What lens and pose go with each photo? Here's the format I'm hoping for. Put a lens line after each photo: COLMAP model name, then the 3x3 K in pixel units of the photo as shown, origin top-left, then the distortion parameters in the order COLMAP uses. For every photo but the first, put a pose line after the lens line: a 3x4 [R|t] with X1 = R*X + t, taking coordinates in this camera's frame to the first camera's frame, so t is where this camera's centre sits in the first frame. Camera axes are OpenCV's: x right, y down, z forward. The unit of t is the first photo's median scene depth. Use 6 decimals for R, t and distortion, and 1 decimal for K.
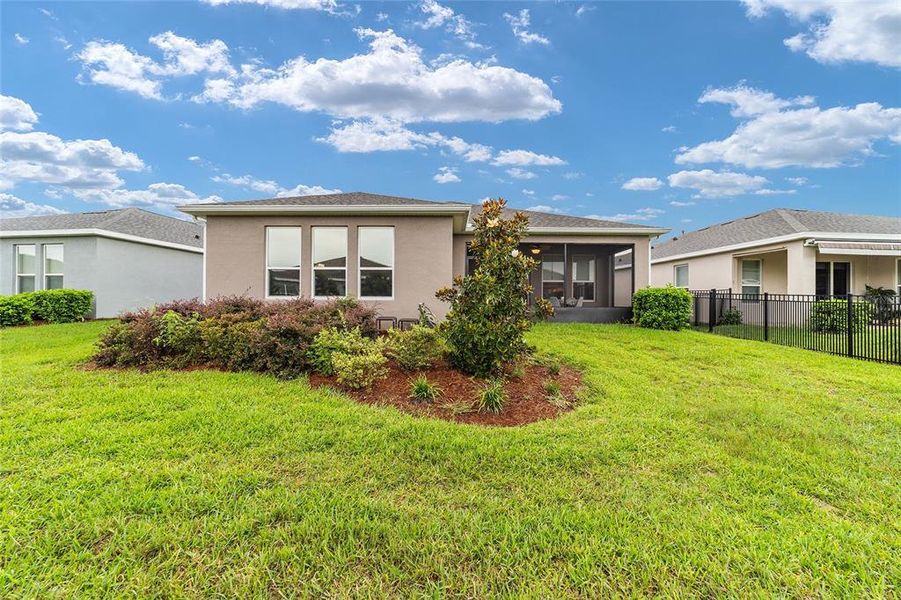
lens RADIAL K [[347.0, 0, 444.6], [0, 347.0, 298.9], [0, 0, 1]] dist [-0.019639, 0.008541]
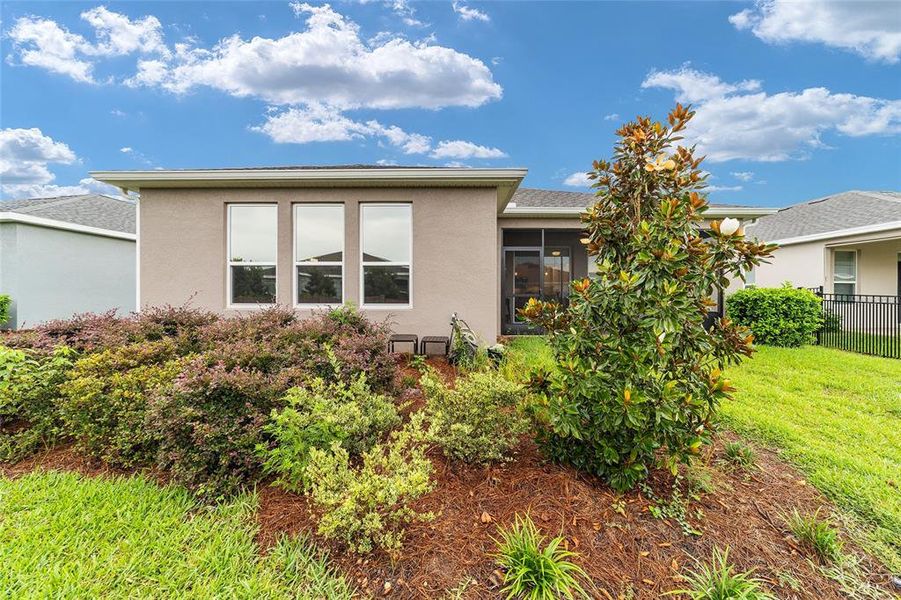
lens RADIAL K [[347.0, 0, 444.6], [0, 347.0, 298.9], [0, 0, 1]] dist [-0.019639, 0.008541]
pose [[0.999986, -0.004712, 0.002427, -0.082295], [0.004679, 0.999900, 0.013338, -0.025473], [-0.002489, -0.013327, 0.999908, 0.304919]]
